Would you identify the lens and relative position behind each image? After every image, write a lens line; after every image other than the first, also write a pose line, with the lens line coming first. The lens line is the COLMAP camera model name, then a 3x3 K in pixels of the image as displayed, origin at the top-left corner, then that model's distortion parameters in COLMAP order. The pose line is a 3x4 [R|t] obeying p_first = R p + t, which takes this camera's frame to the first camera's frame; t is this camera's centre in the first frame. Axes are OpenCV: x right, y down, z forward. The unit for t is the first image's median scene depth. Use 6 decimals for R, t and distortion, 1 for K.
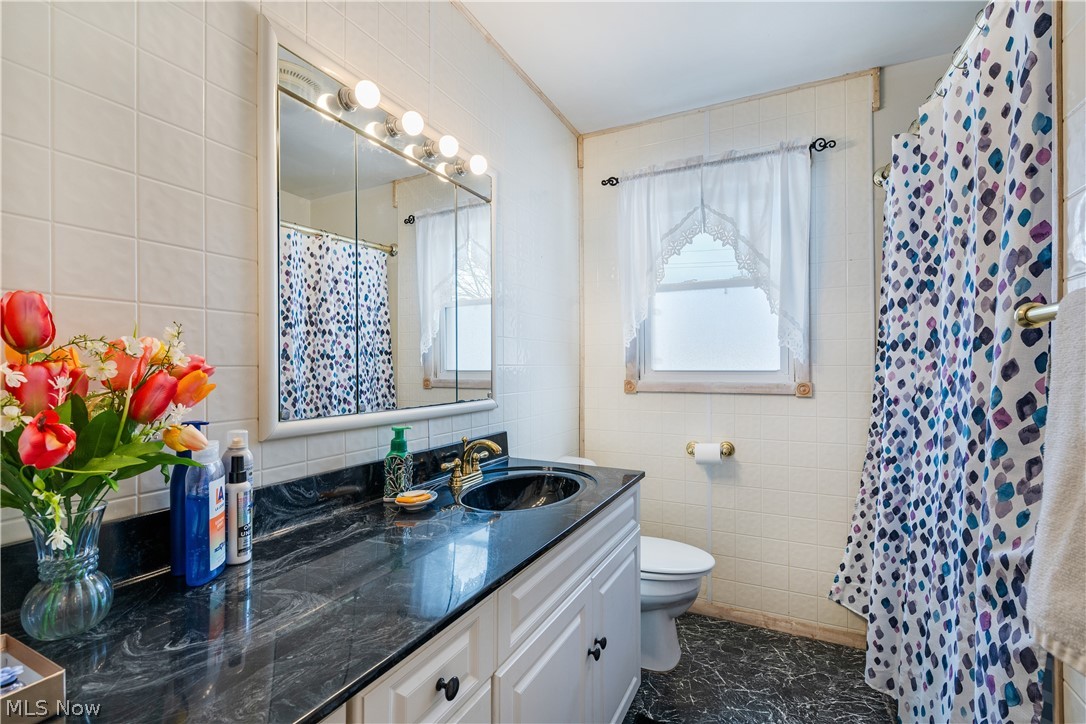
lens RADIAL K [[493.9, 0, 543.8], [0, 493.9, 365.6], [0, 0, 1]] dist [0.000078, 0.001319]
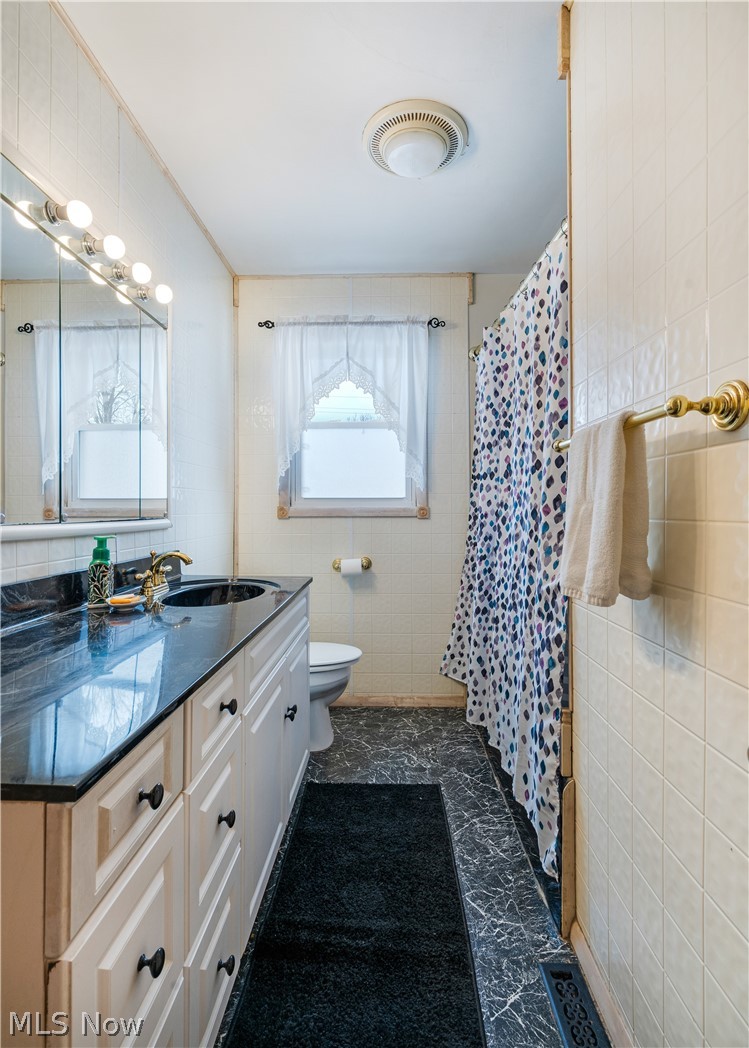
lens RADIAL K [[512.9, 0, 375.3], [0, 512.9, 507.9], [0, 0, 1]] dist [-0.000222, 0.004296]
pose [[0.904244, 0.002888, 0.427007, -0.176898], [-0.001032, 0.999989, -0.004578, 0.051418], [-0.427016, 0.003699, 0.904237, -0.169737]]
